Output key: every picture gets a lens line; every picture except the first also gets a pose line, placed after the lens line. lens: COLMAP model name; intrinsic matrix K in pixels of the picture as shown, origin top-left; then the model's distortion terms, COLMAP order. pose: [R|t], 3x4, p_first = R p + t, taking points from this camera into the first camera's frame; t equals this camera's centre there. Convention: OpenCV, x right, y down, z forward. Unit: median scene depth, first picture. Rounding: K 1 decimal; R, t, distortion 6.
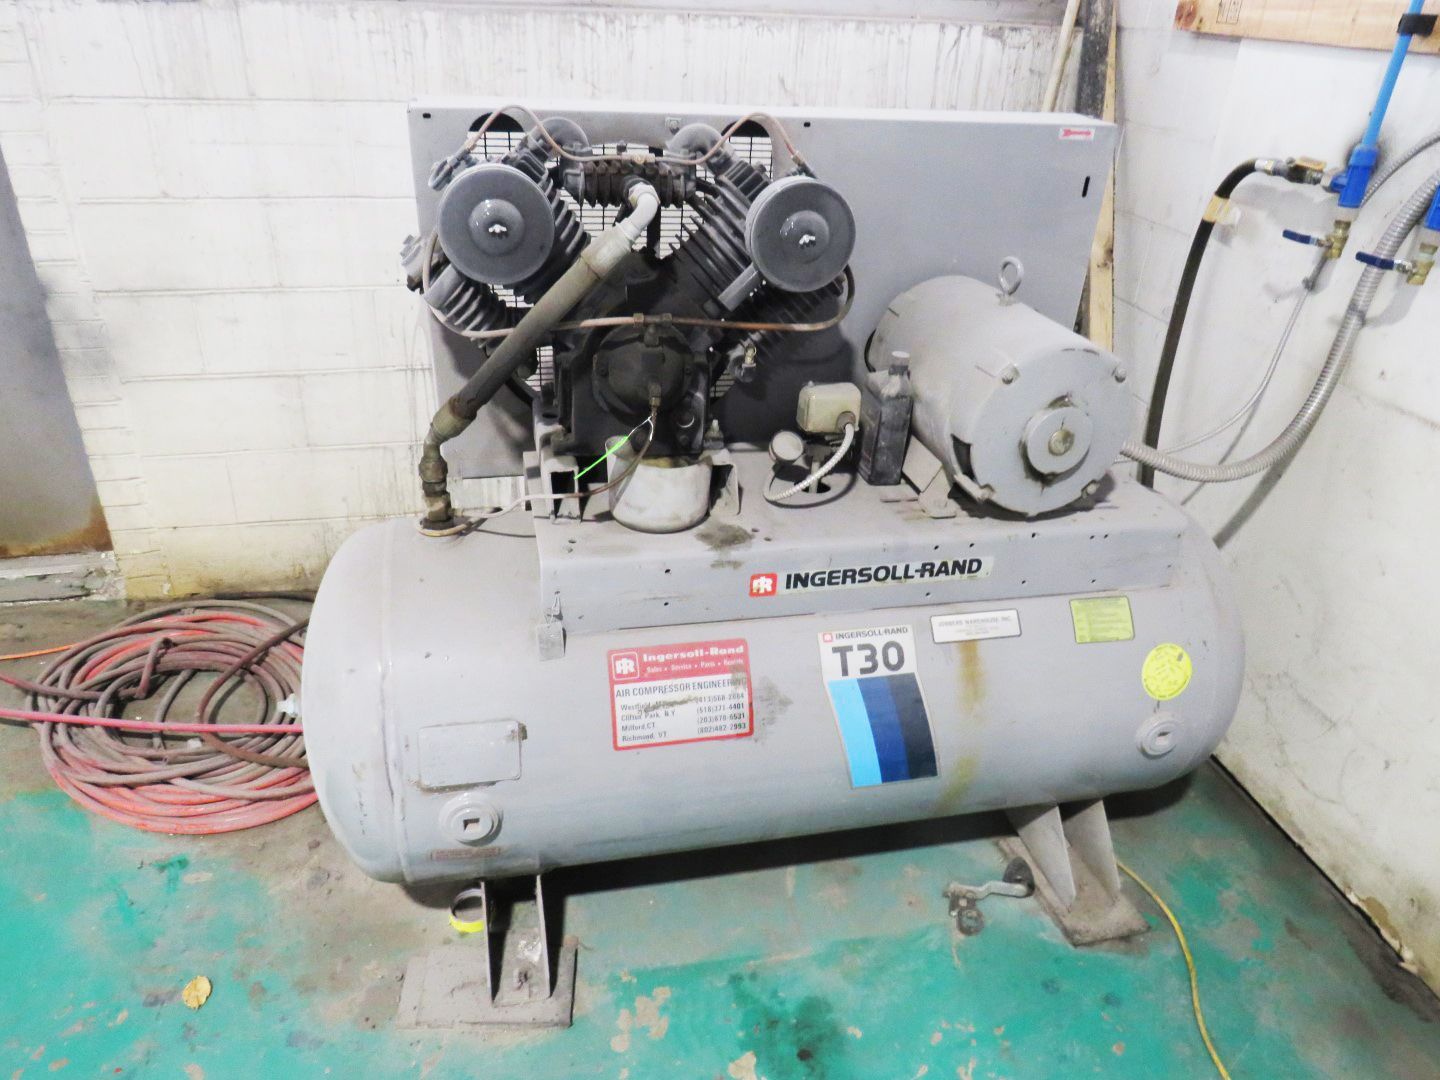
lens RADIAL K [[1020.7, 0, 713.4], [0, 1020.7, 542.2], [0, 0, 1]] dist [-0.033257, 0.010571]
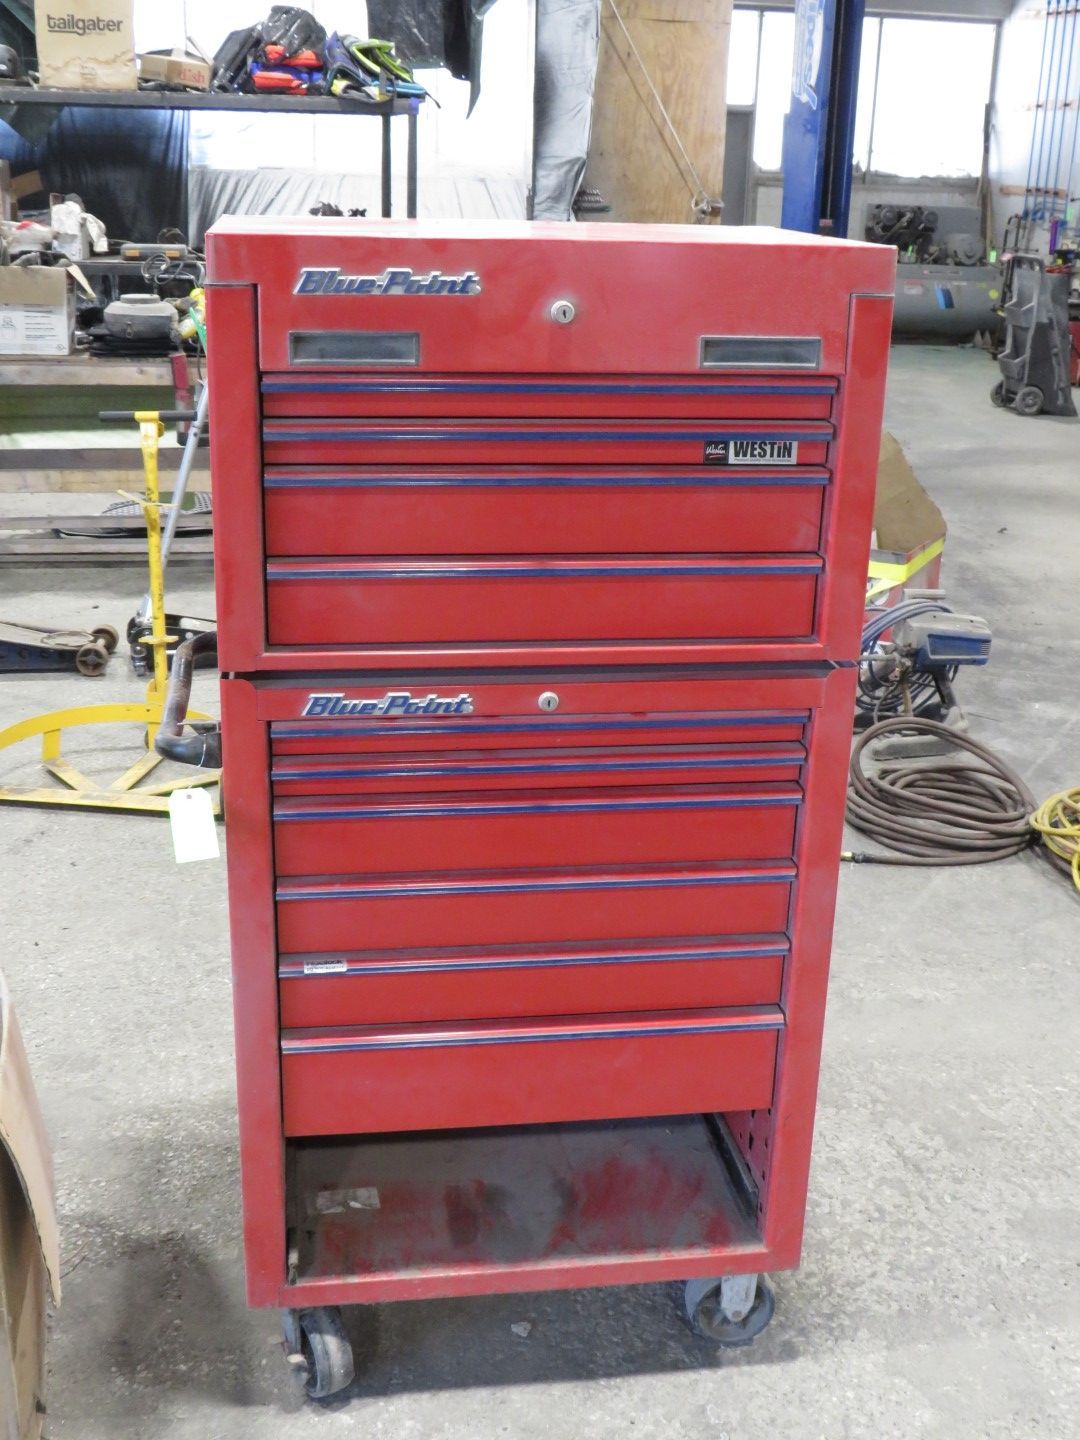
lens RADIAL K [[1675.9, 0, 546.0], [0, 1675.9, 710.7], [0, 0, 1]] dist [-0.019668, 0.000000]
pose [[0.999692, -0.008188, -0.023423, -2.012760], [0.003514, 0.981192, -0.193004, 4.542663], [0.024563, 0.192863, 0.980918, -8.422429]]
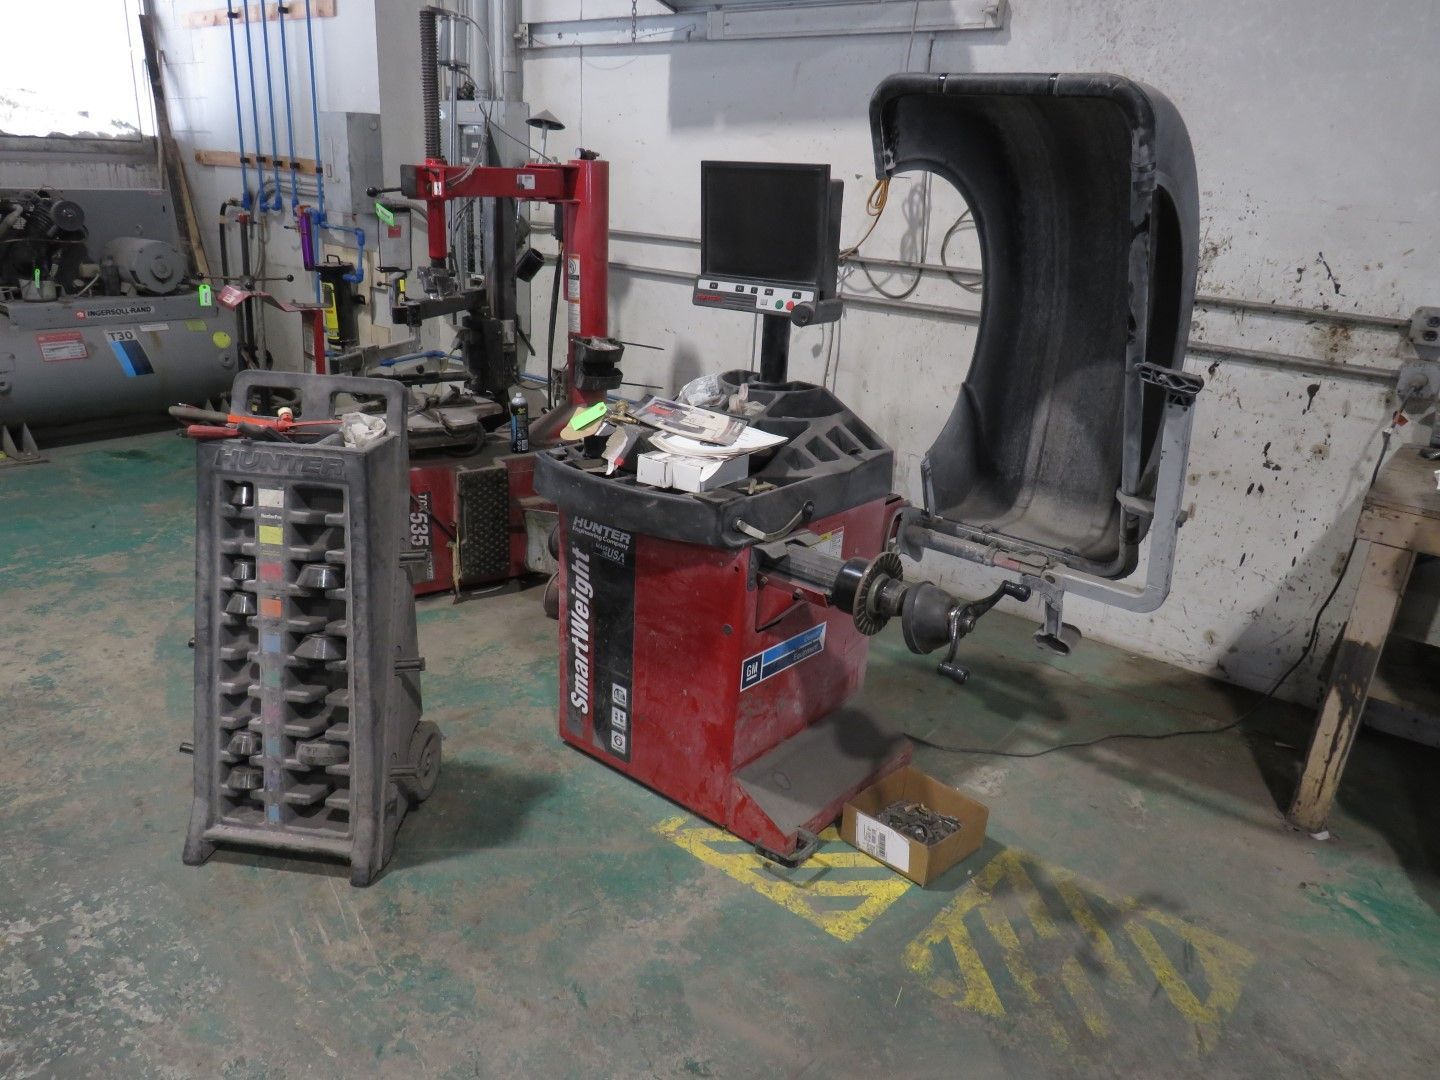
lens RADIAL K [[1020.7, 0, 707.5], [0, 1020.7, 537.1], [0, 0, 1]] dist [-0.033257, 0.010571]
pose [[0.787278, -0.218551, 0.576567, -0.395528], [0.289968, 0.956454, -0.033390, 1.428027], [-0.544162, 0.193474, 0.816367, -2.681108]]
